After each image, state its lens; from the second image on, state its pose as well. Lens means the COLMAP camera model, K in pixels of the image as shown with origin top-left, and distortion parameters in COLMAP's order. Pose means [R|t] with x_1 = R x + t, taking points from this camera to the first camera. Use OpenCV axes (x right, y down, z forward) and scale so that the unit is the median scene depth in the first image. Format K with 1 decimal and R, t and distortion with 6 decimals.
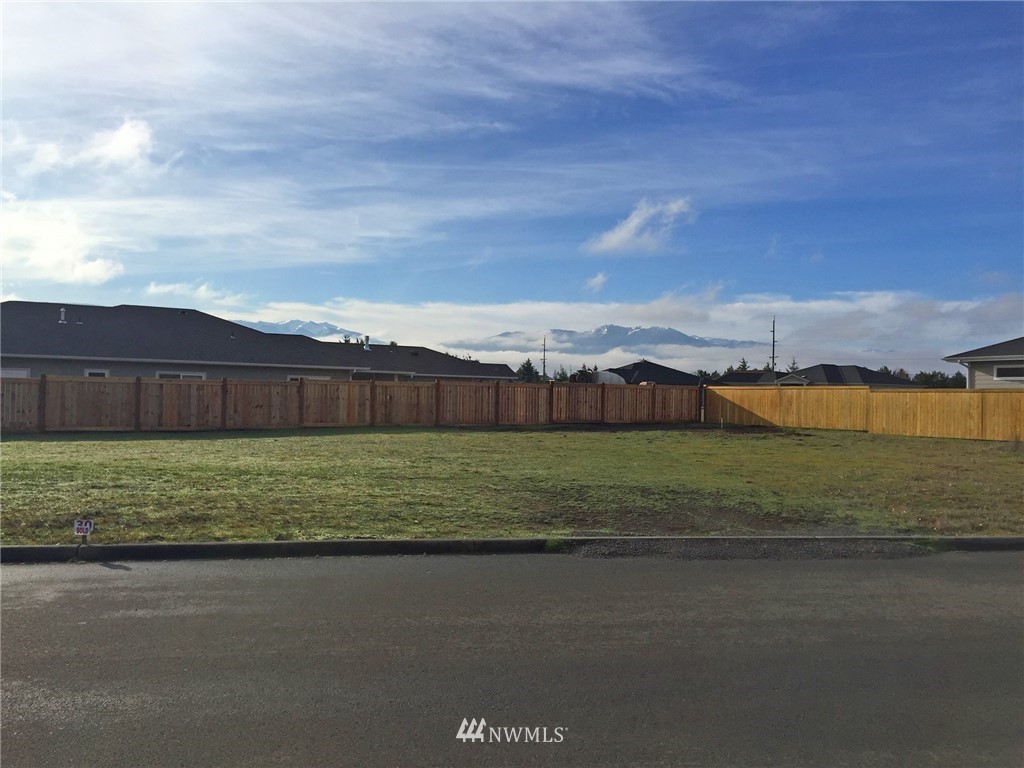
lens RADIAL K [[870.0, 0, 512.0], [0, 870.0, 384.0], [0, 0, 1]] dist [0.075221, -0.080741]
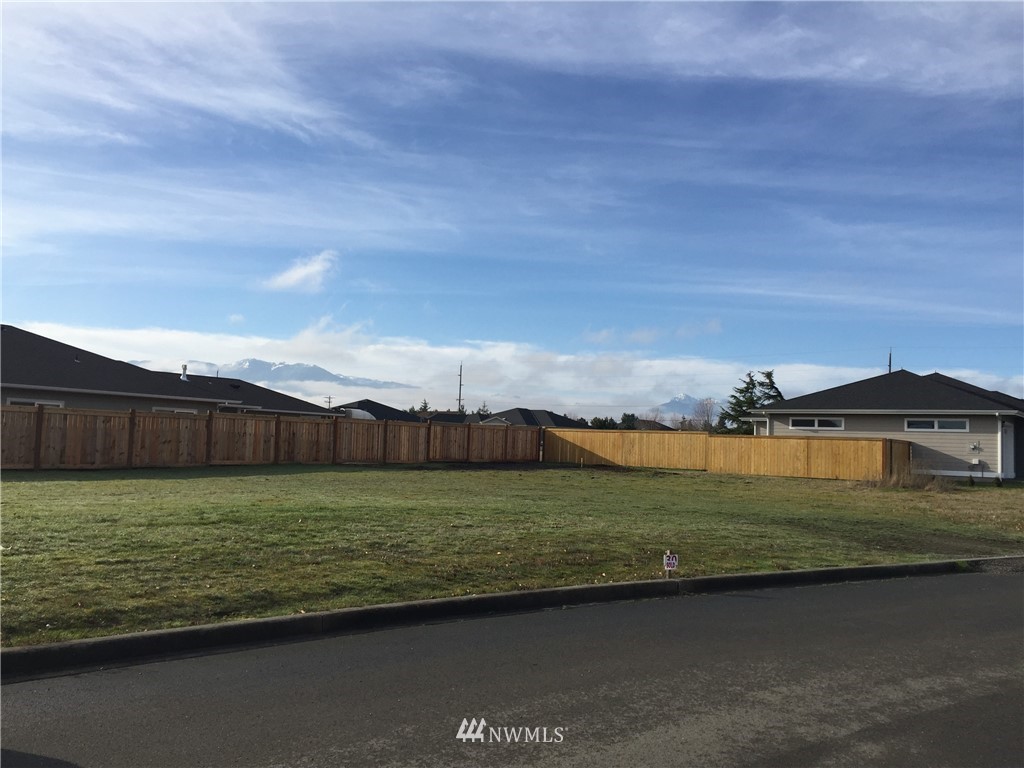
lens RADIAL K [[866.0, 0, 512.0], [0, 866.0, 384.0], [0, 0, 1]] dist [0.071290, -0.060615]
pose [[0.917231, 0.041508, 0.396187, -0.275681], [-0.024117, 0.998518, -0.048779, 0.001461], [-0.397624, 0.035187, 0.916873, 0.030718]]
